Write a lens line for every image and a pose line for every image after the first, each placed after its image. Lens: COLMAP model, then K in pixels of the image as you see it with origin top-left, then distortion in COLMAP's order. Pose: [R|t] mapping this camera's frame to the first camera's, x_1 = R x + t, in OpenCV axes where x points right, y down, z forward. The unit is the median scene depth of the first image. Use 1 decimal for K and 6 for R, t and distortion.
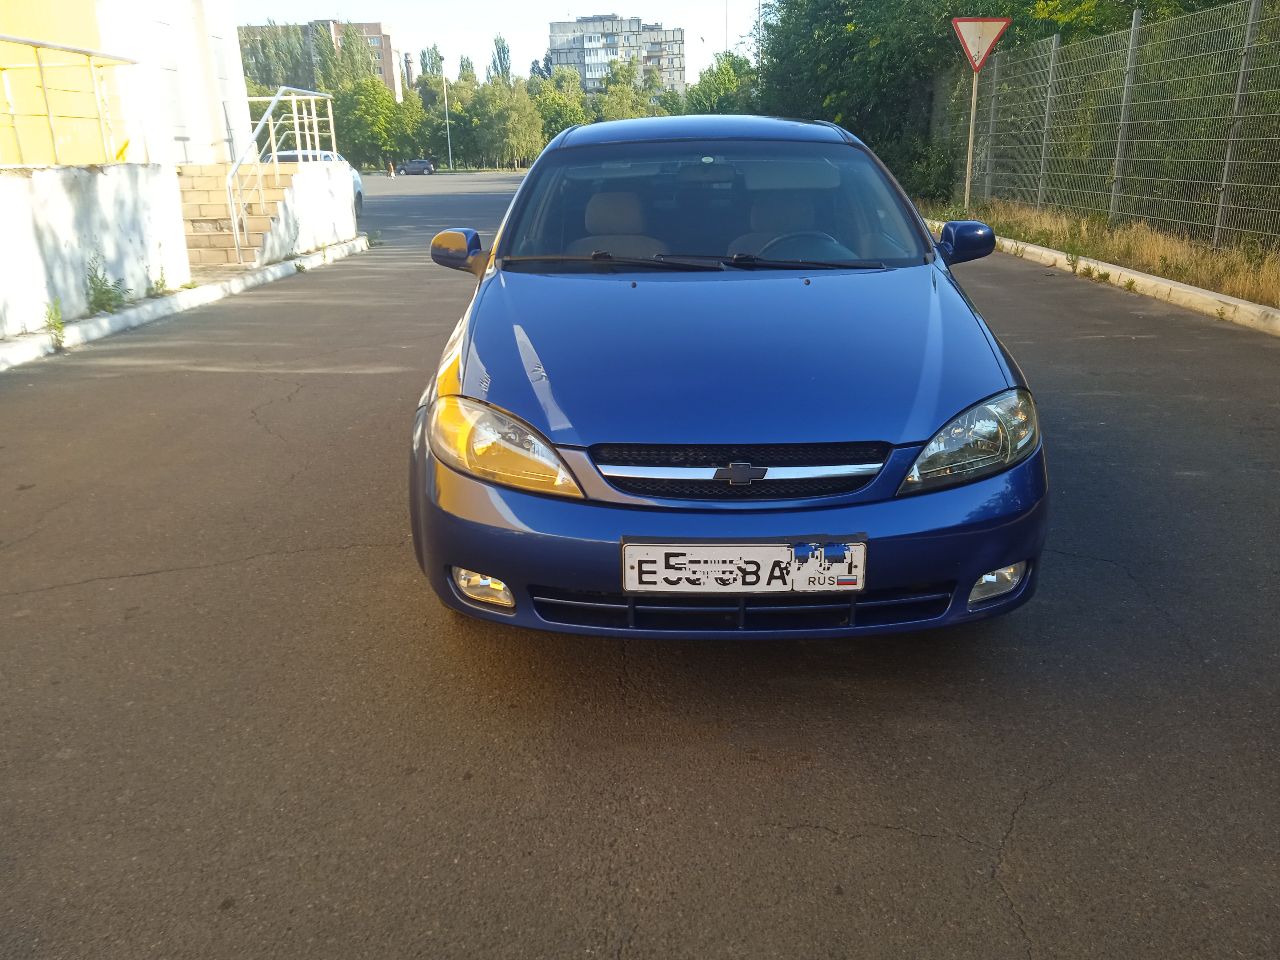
lens RADIAL K [[1107.5, 0, 640.0], [0, 1107.5, 480.0], [0, 0, 1]] dist [0.043292, -0.007964]
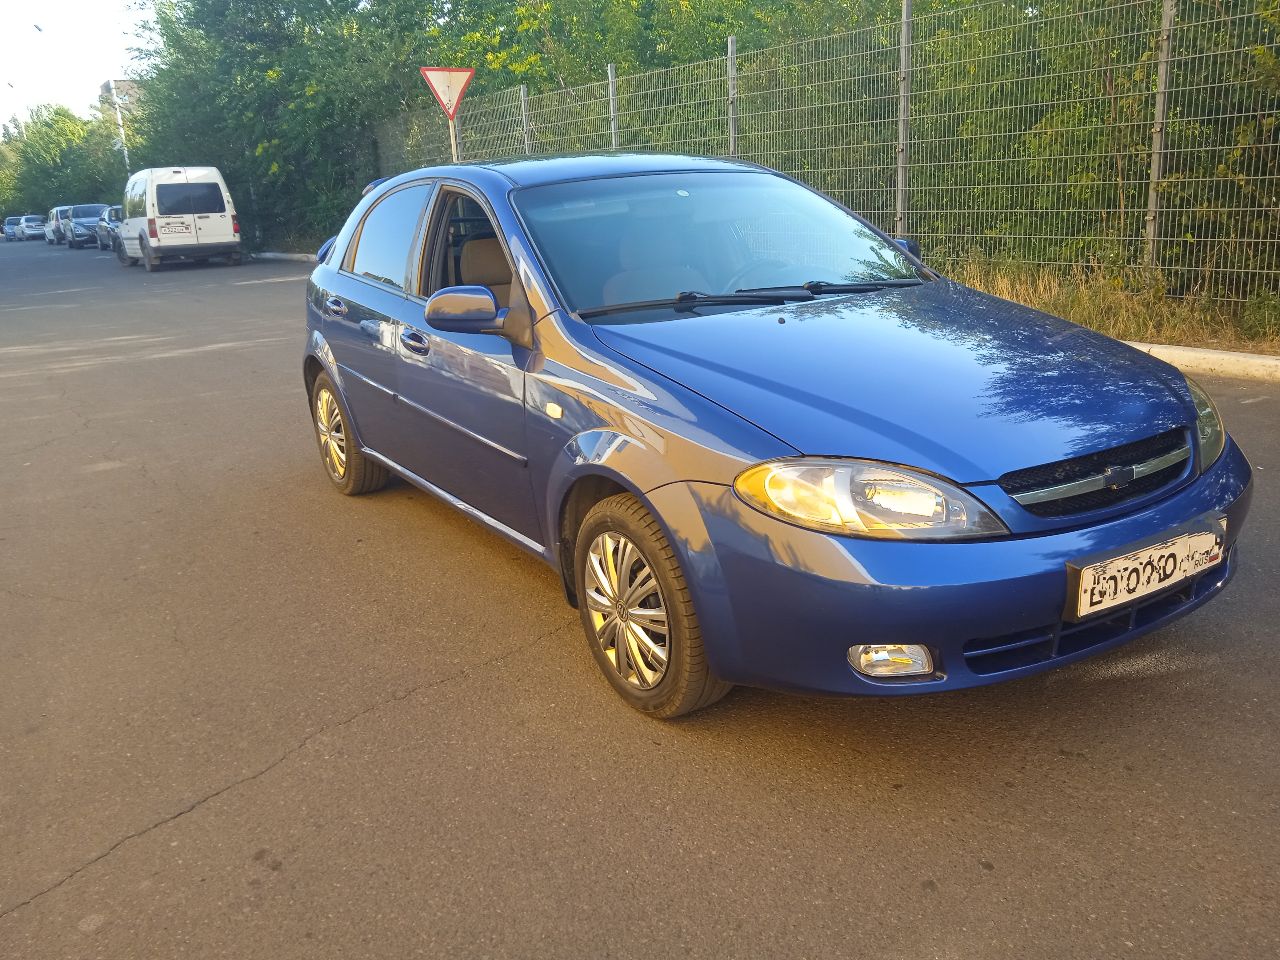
lens RADIAL K [[1107.5, 0, 640.0], [0, 1107.5, 480.0], [0, 0, 1]] dist [0.043292, -0.007964]
pose [[0.829697, -0.179397, 0.528601, -0.467106], [0.201540, 0.979349, 0.016033, -0.062206], [-0.520561, 0.093232, 0.848719, 0.207019]]
